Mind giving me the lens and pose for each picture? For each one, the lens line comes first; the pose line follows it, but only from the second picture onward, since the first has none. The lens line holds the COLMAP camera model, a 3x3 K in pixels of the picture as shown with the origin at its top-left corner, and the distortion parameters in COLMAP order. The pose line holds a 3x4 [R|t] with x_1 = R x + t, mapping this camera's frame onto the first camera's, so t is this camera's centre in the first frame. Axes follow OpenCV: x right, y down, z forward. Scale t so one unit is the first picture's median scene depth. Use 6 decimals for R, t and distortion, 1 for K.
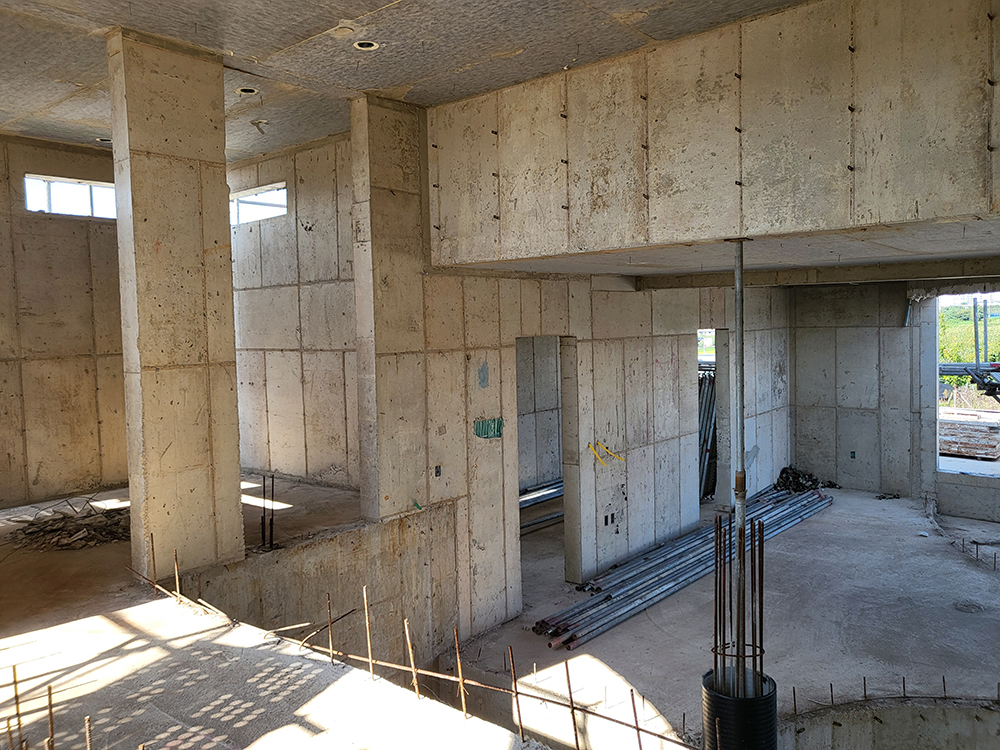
lens RADIAL K [[808.2, 0, 496.3], [0, 808.2, 371.8], [0, 0, 1]] dist [-0.016686, 0.052506]
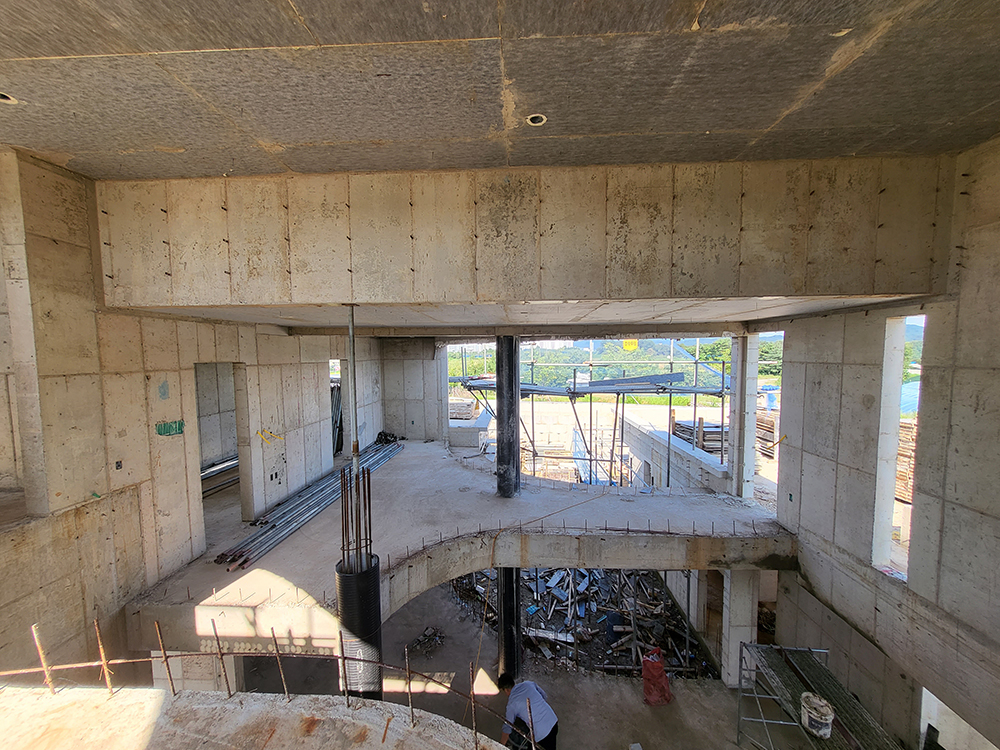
lens RADIAL K [[399.0, 0, 504.2], [0, 399.0, 377.0], [0, 0, 1]] dist [-0.001763, 0.000723]
pose [[0.795584, -0.018189, 0.605570, 0.037937], [0.027436, 0.999605, -0.006020, 0.001828], [-0.605222, 0.021403, 0.795769, 0.115662]]
